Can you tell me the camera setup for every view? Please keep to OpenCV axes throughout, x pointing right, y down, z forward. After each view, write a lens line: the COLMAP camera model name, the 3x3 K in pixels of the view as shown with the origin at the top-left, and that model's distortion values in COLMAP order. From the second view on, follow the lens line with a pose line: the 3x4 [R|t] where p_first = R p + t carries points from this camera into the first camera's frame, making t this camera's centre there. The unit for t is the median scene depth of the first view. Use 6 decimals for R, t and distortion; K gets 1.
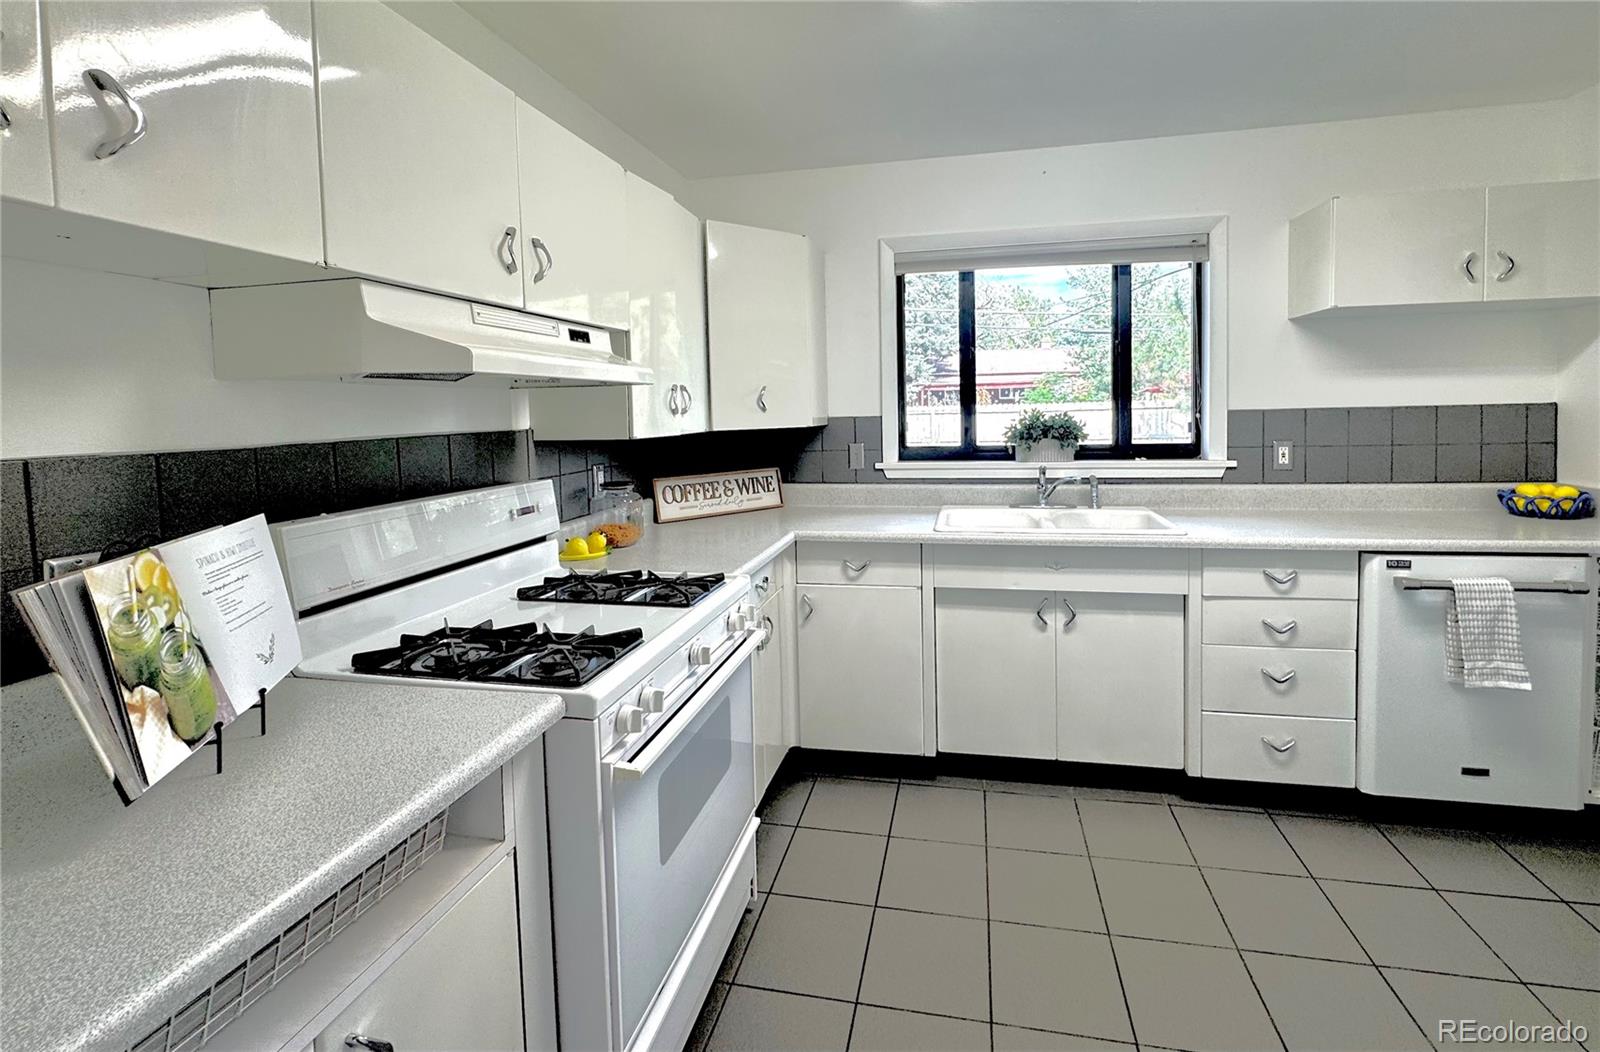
lens RADIAL K [[678.4, 0, 806.9], [0, 678.4, 436.8], [0, 0, 1]] dist [-0.000733, -0.000195]
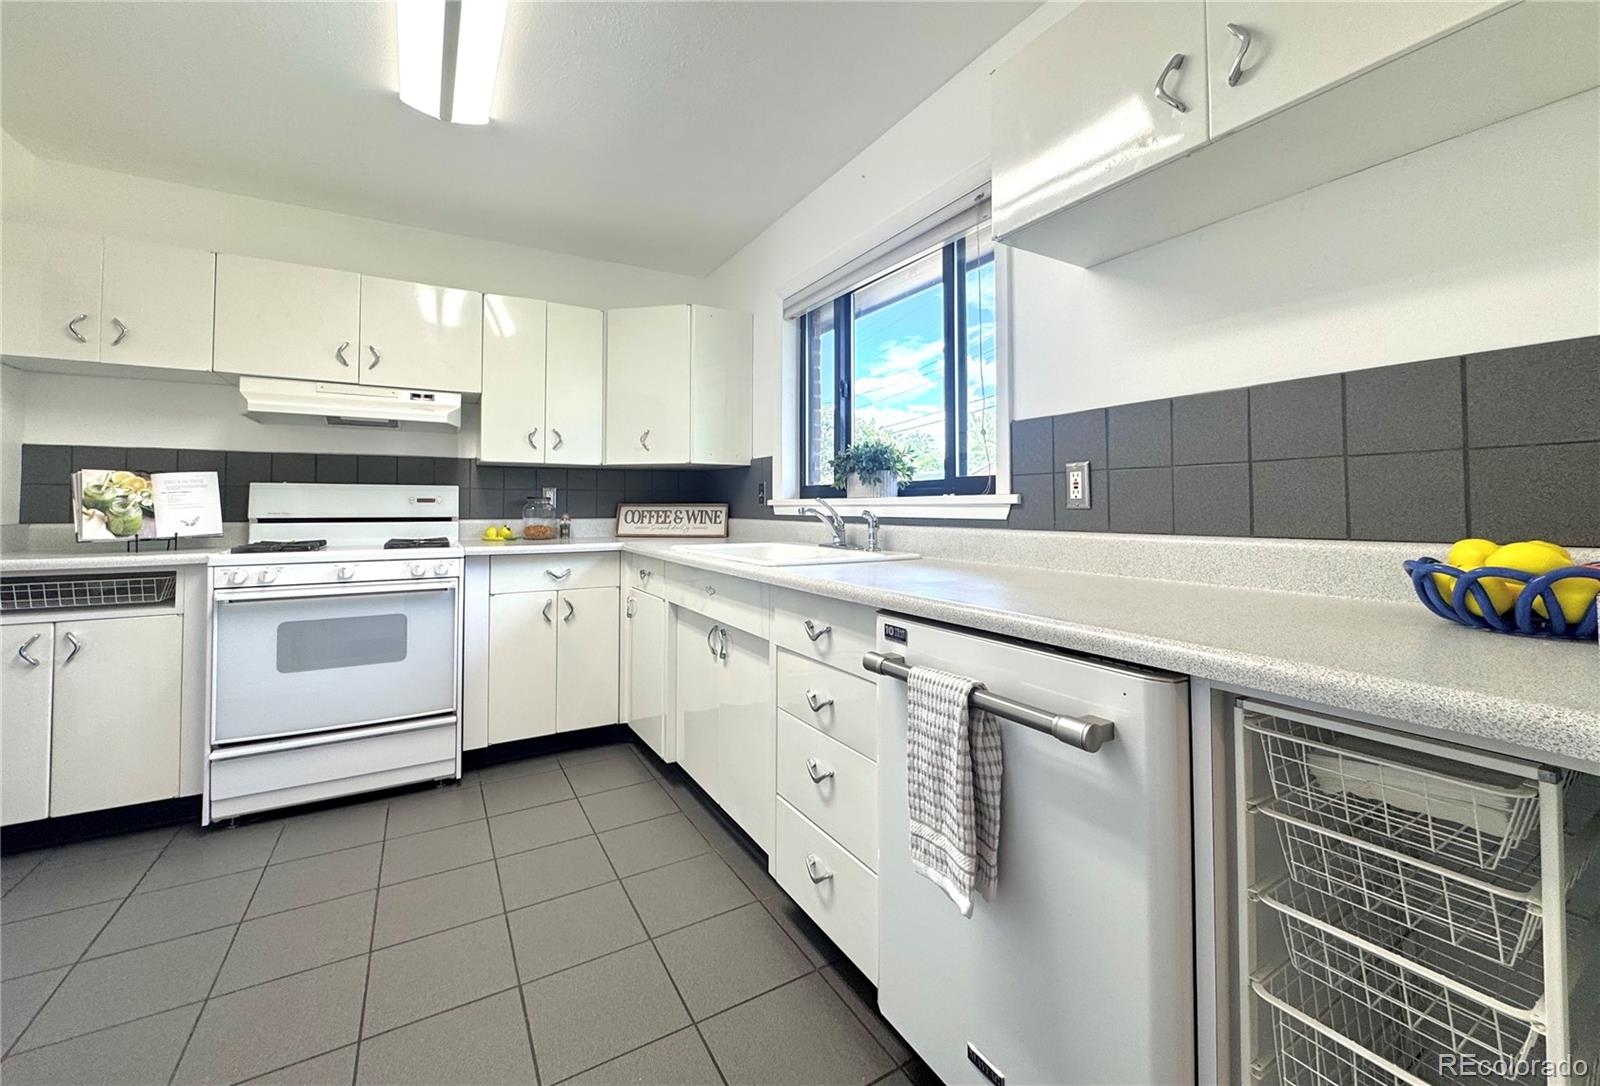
lens RADIAL K [[634.5, 0, 802.8], [0, 634.5, 492.4], [0, 0, 1]] dist [-0.001228, -0.000082]
pose [[0.664005, 0.005395, -0.747708, 0.956187], [-0.049809, 0.998072, -0.037032, 0.066577], [0.746067, 0.061832, 0.662994, 0.423025]]
